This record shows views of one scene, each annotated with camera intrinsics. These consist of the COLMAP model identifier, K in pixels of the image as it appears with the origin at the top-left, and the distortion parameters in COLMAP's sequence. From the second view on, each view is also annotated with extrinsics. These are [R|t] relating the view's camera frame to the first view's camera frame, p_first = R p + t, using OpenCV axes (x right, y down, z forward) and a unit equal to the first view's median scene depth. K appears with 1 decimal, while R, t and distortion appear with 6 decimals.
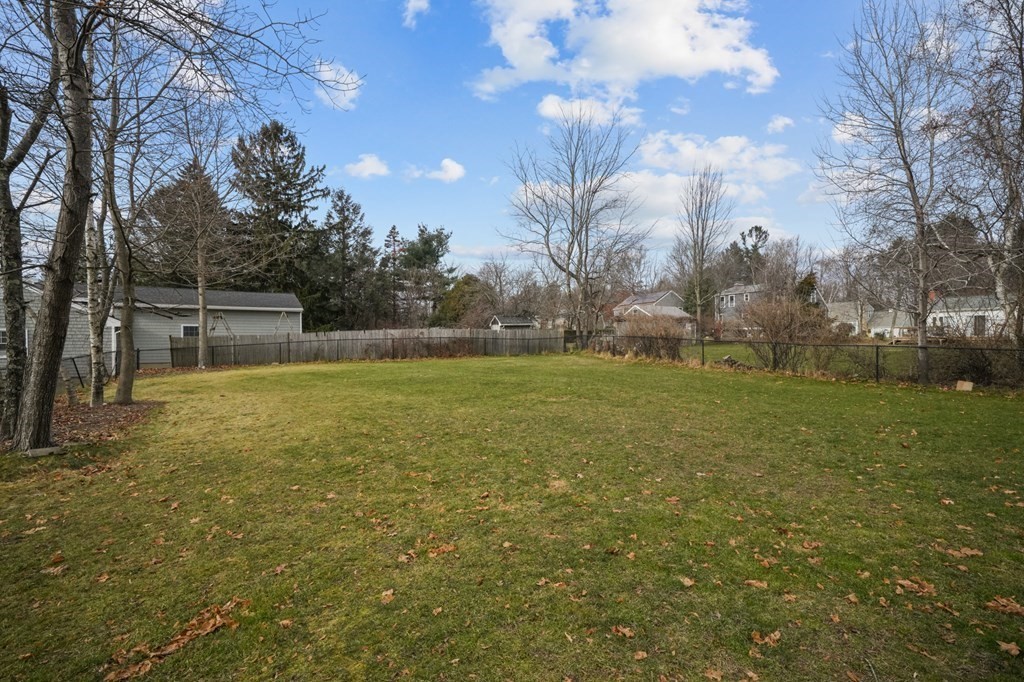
lens RADIAL K [[472.6, 0, 515.2], [0, 472.6, 340.3], [0, 0, 1]] dist [-0.000200, 0.001176]
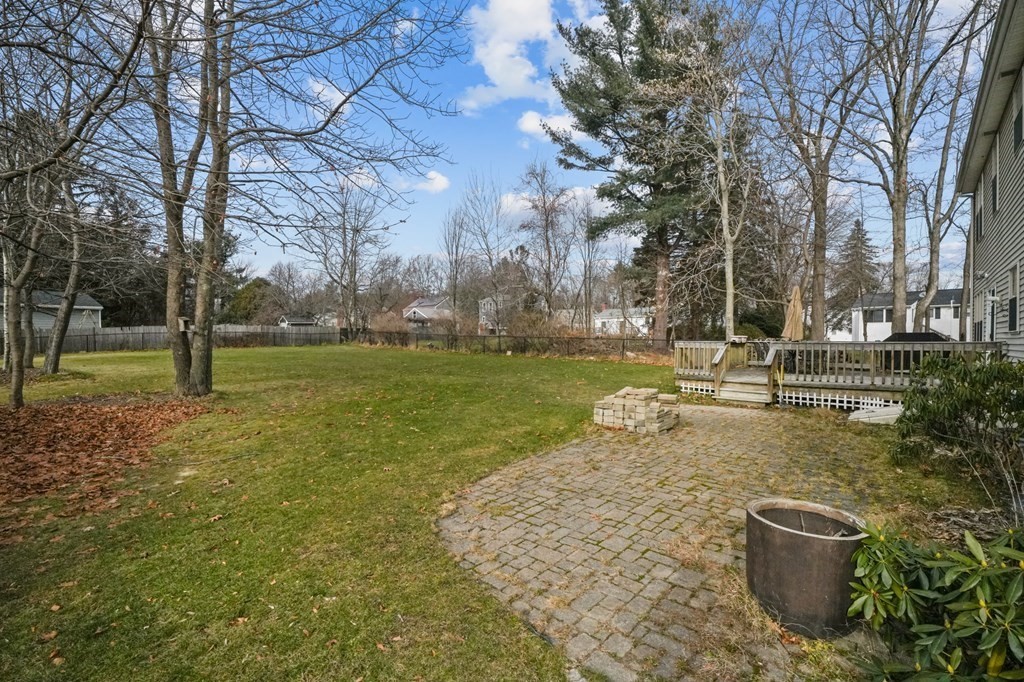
lens RADIAL K [[472.6, 0, 513.9], [0, 472.6, 340.2], [0, 0, 1]] dist [-0.000200, 0.001176]
pose [[0.921479, -0.001434, 0.388425, 0.037604], [0.000419, 0.999996, 0.002698, 0.011971], [-0.388427, -0.002324, 0.921476, -0.442345]]
